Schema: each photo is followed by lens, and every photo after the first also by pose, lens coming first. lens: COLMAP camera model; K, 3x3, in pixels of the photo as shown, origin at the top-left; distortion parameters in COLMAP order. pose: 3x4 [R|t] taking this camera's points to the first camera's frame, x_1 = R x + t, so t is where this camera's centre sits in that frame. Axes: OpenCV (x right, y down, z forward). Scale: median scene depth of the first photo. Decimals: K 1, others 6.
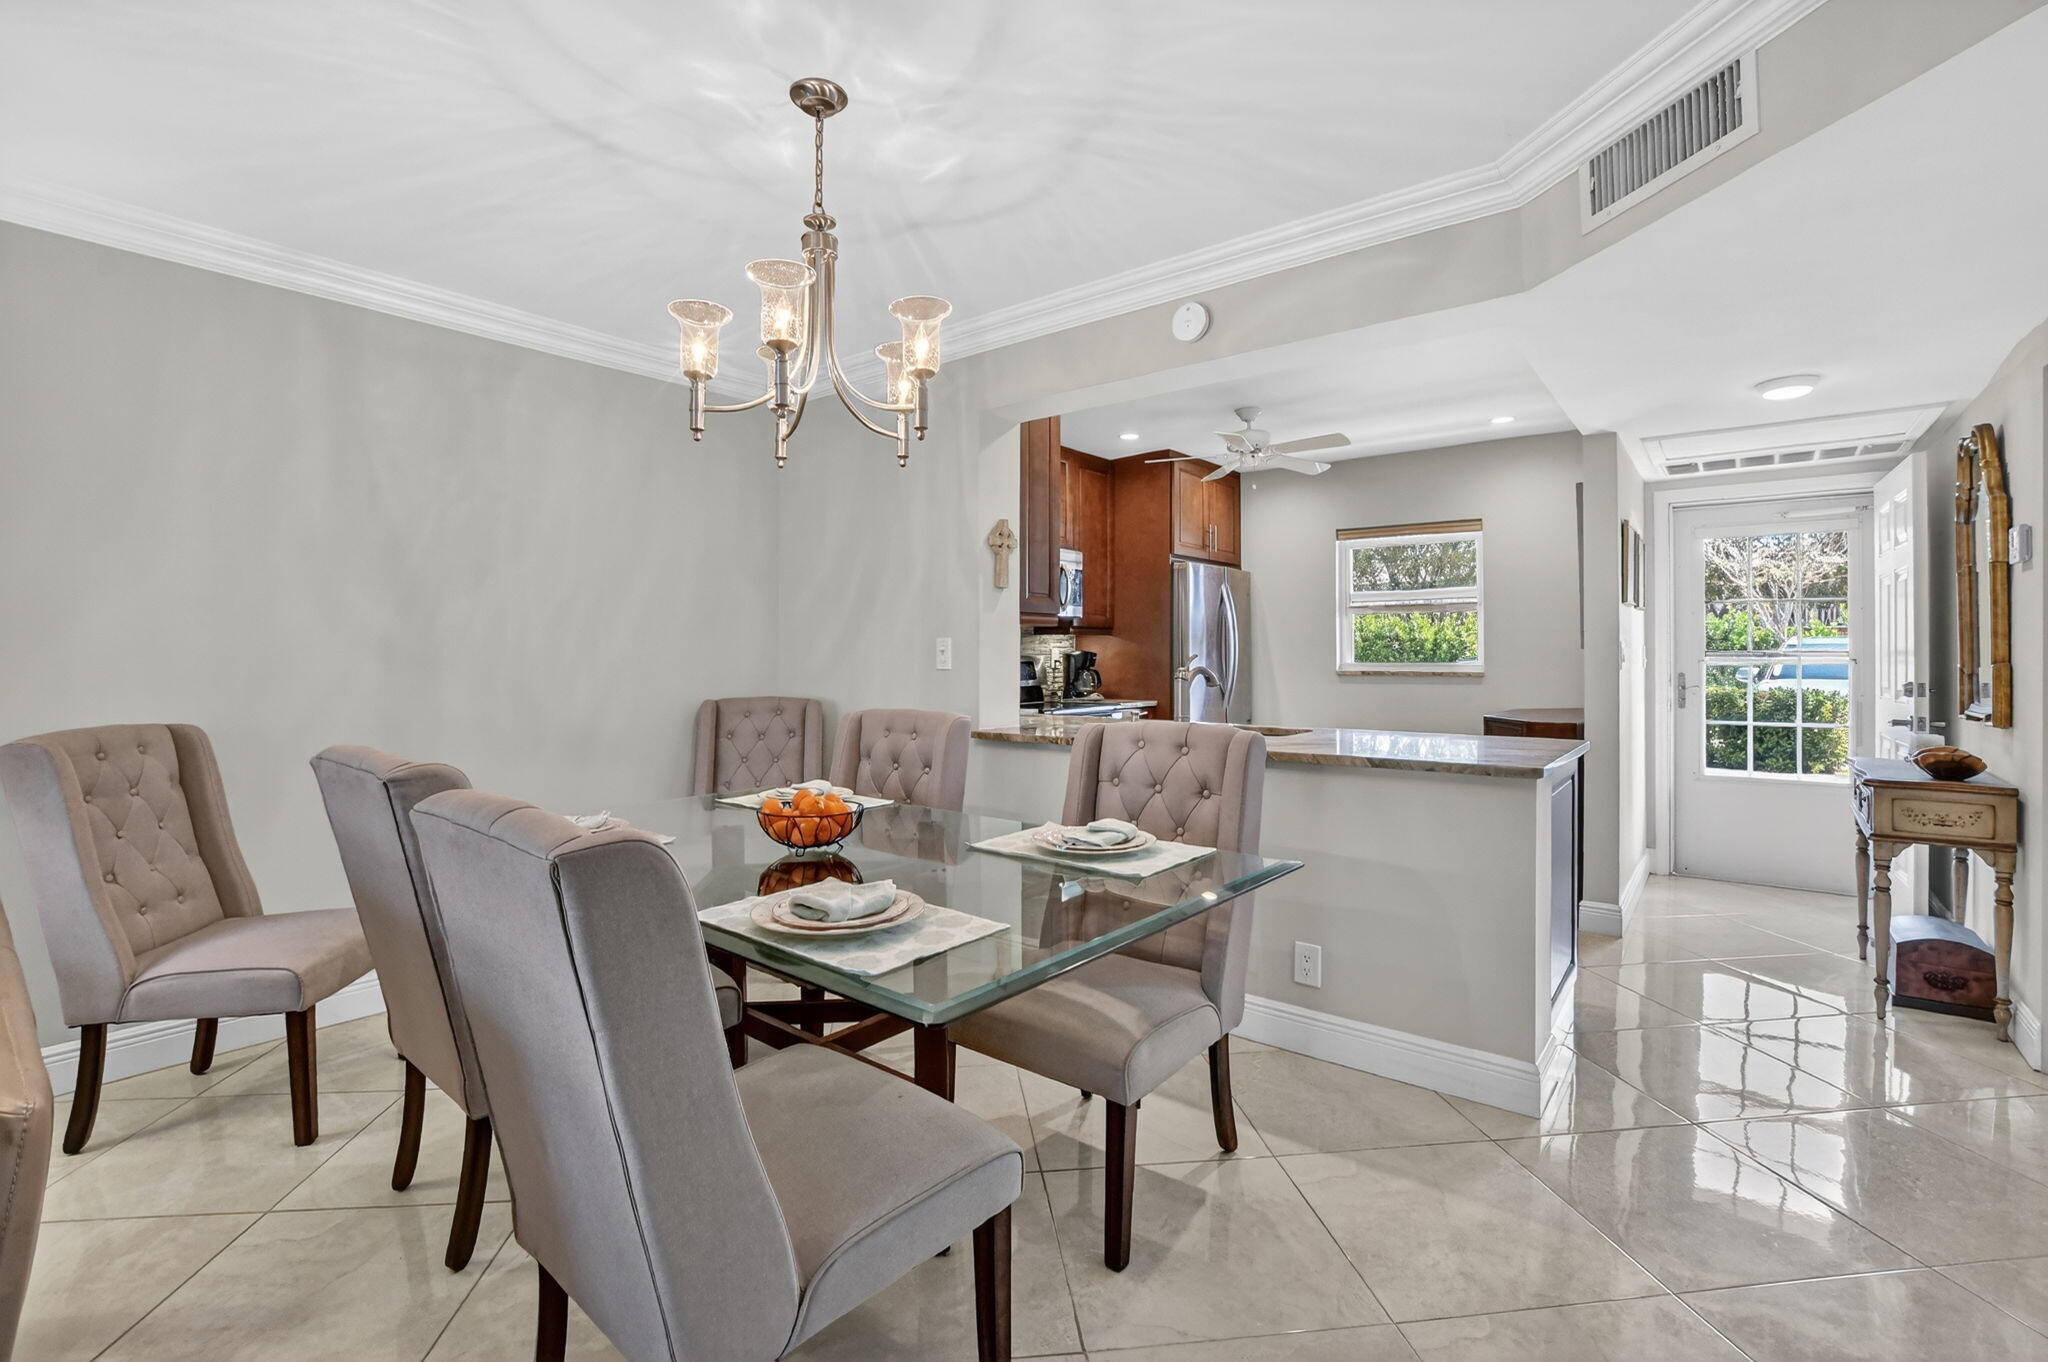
lens RADIAL K [[914.4, 0, 1025.5], [0, 914.4, 649.0], [0, 0, 1]] dist [-0.028625, 0.000240]
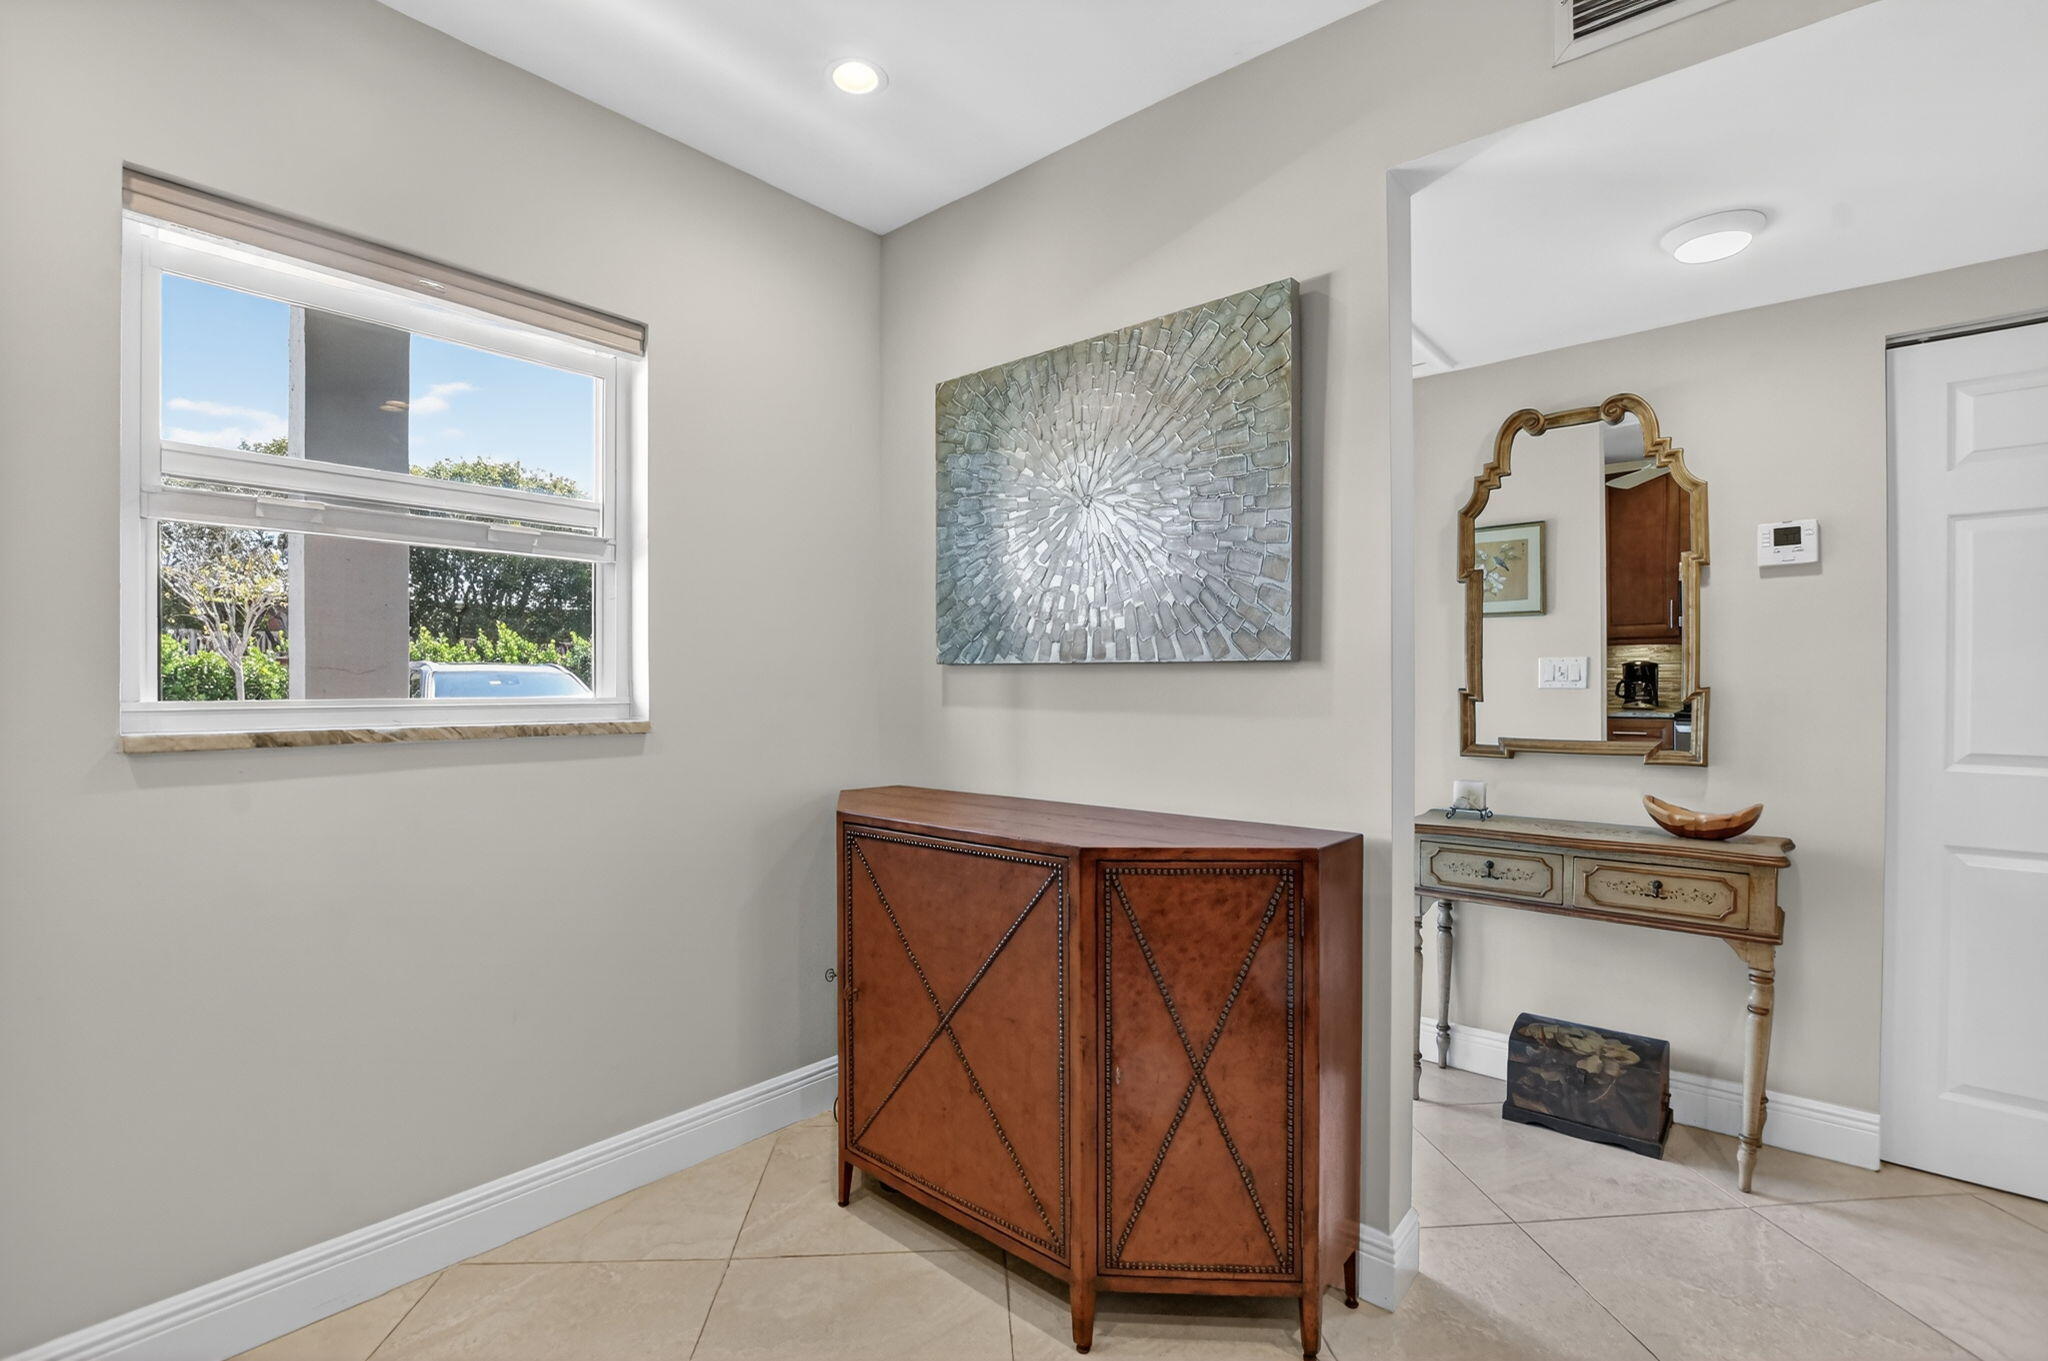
lens RADIAL K [[955.4, 0, 1031.6], [0, 955.4, 692.3], [0, 0, 1]] dist [-0.011432, 0.000015]
pose [[0.039263, 0.000842, 0.999229, 0.146300], [-0.004985, 0.999987, -0.000647, 0.016970], [-0.999216, -0.004956, 0.039267, 1.128451]]
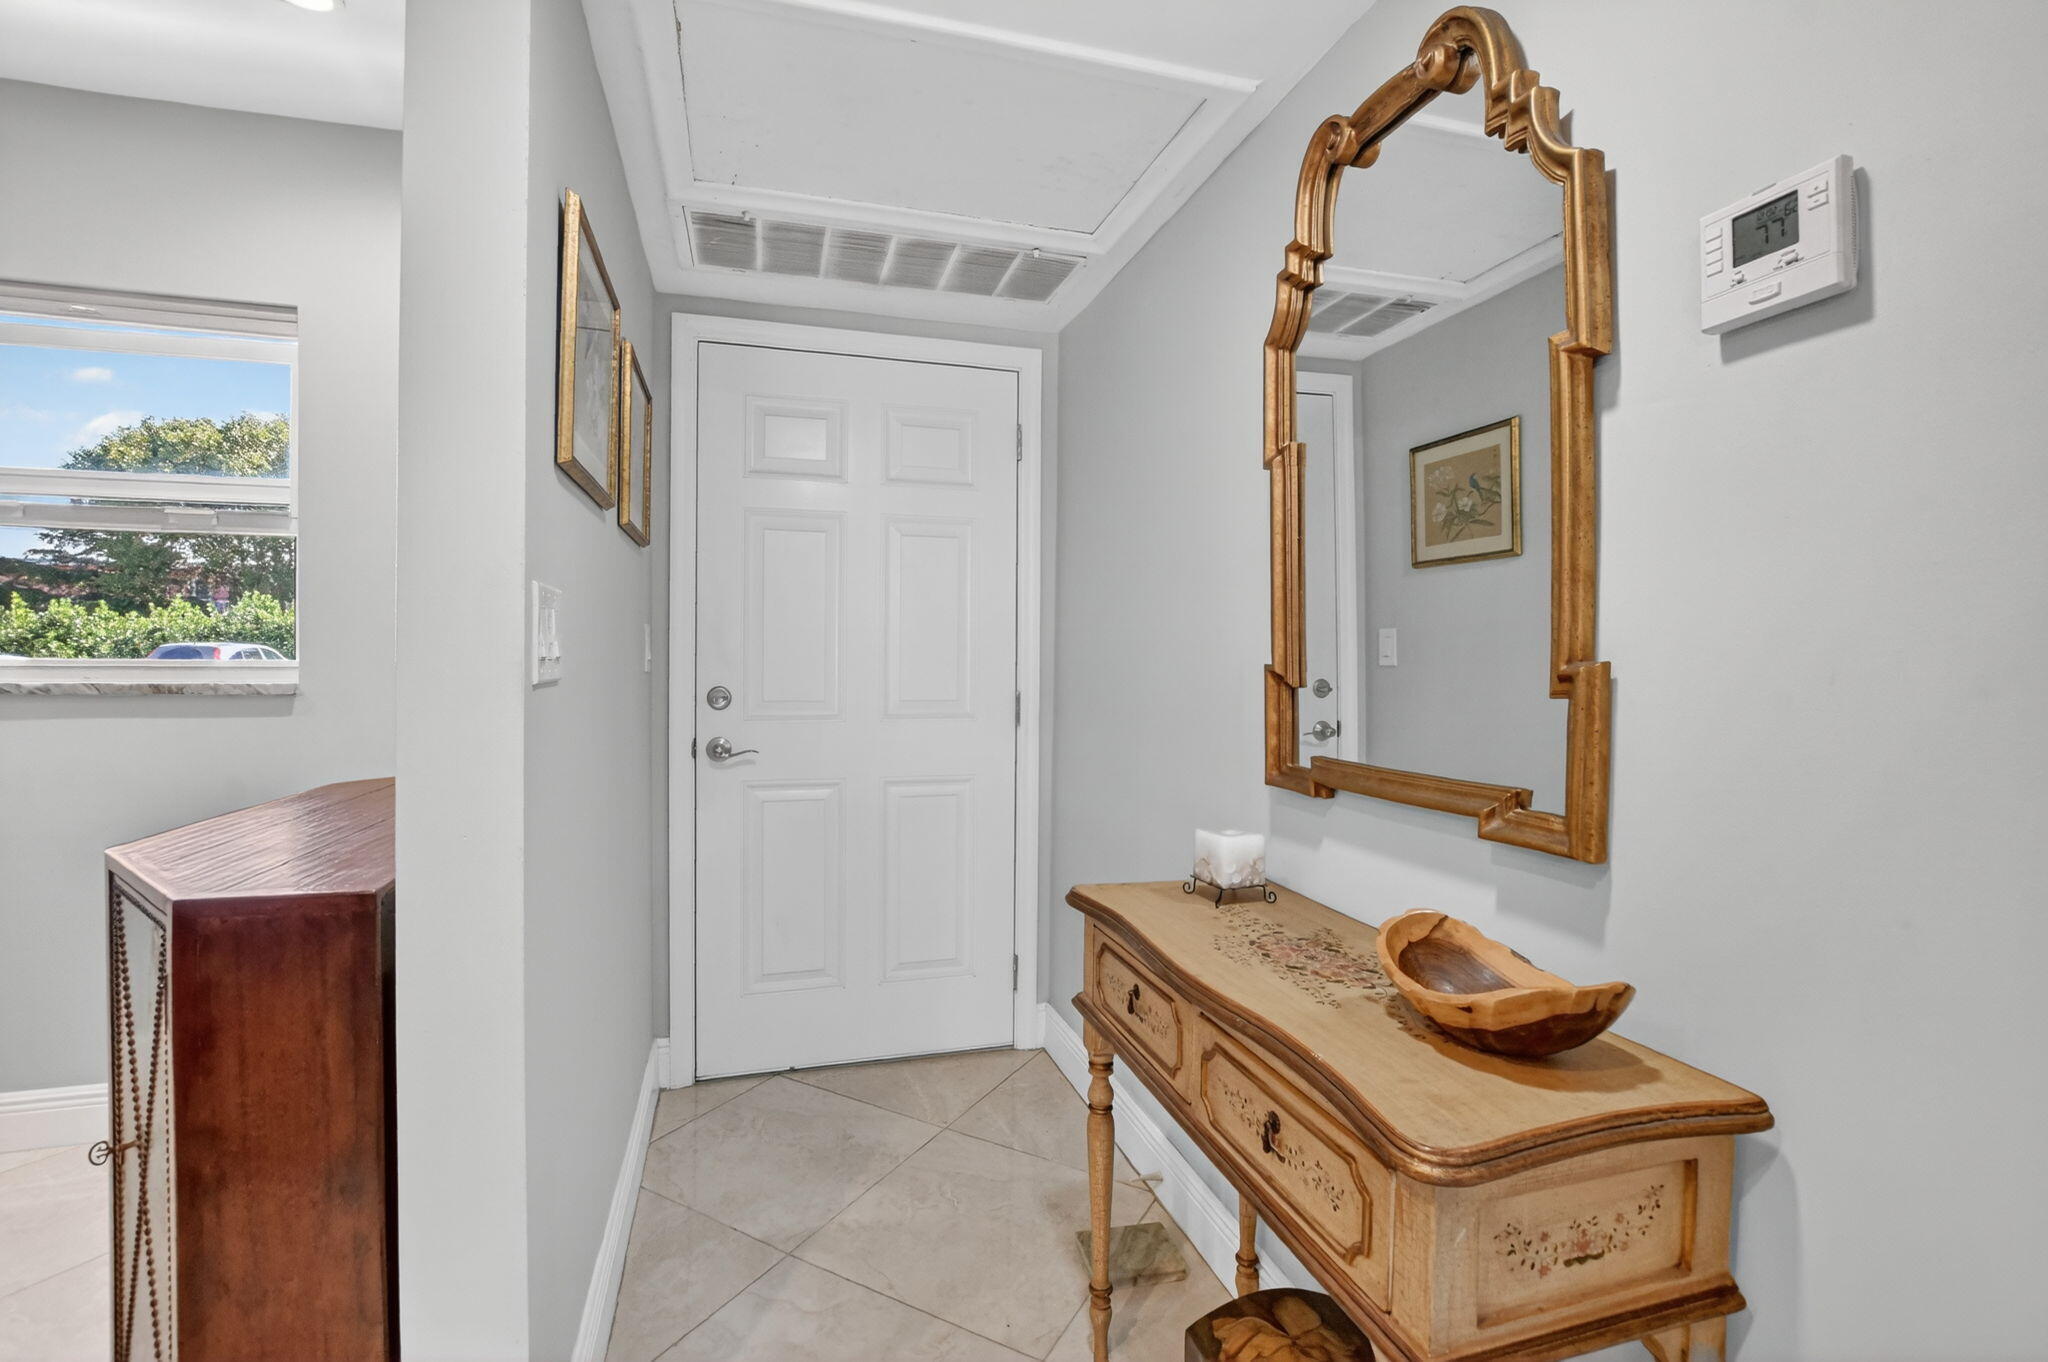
lens RADIAL K [[894.0, 0, 1000.1], [0, 894.0, 671.8], [0, 0, 1]] dist [-0.015498, 0.000149]
pose [[0.584961, -0.006729, 0.811034, 0.504801], [-0.015160, 0.999700, 0.019229, 0.010142], [-0.810920, -0.023543, 0.584683, 0.704837]]
